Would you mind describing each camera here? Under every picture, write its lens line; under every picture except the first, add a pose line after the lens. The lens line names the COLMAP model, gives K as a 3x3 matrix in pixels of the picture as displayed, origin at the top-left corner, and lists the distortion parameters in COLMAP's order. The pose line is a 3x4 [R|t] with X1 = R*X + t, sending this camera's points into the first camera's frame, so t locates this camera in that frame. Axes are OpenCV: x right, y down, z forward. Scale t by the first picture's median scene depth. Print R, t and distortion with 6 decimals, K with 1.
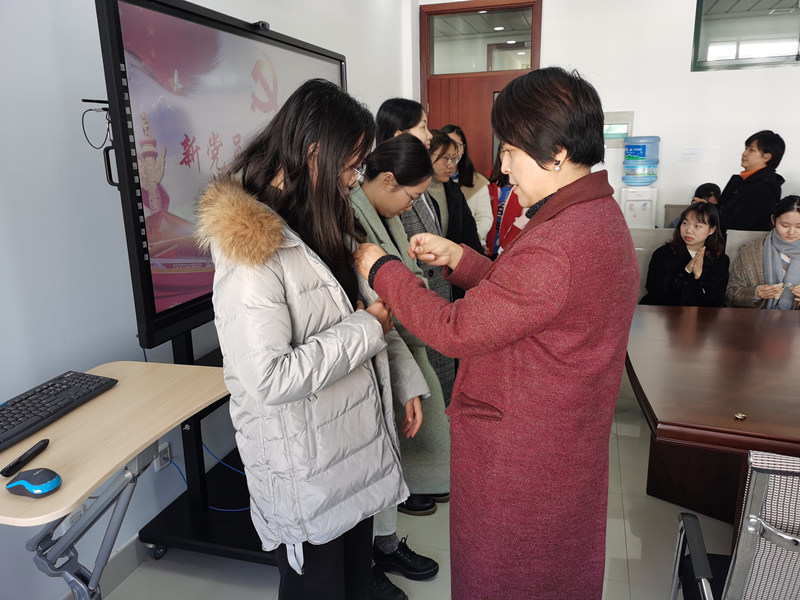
lens RADIAL K [[615.2, 0, 400.0], [0, 615.2, 300.0], [0, 0, 1]] dist [-0.003511, -0.001187]
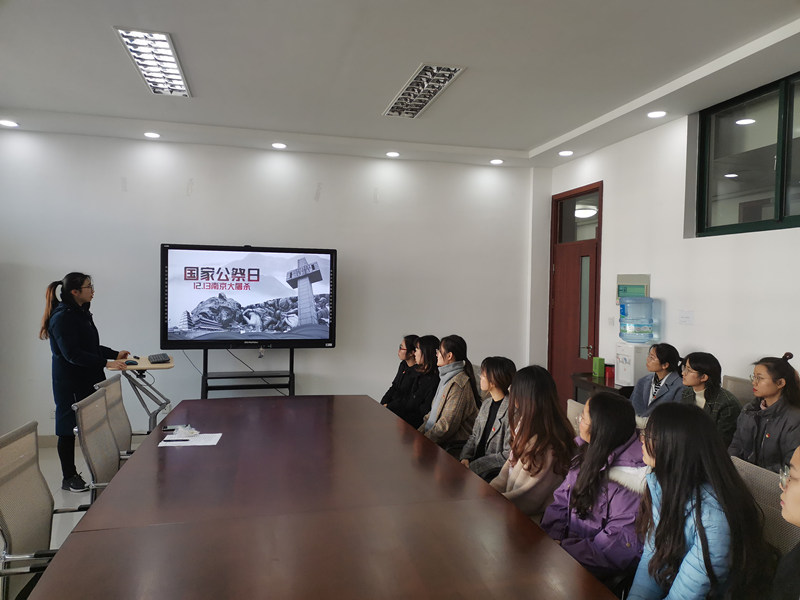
lens RADIAL K [[609.1, 0, 409.7], [0, 609.1, 300.8], [0, 0, 1]] dist [0.068886, 0.007258]
pose [[0.510580, 0.058786, -0.857818, 2.477787], [-0.237459, 0.968500, -0.074967, -0.191909], [0.826390, 0.241974, 0.508456, 0.309648]]
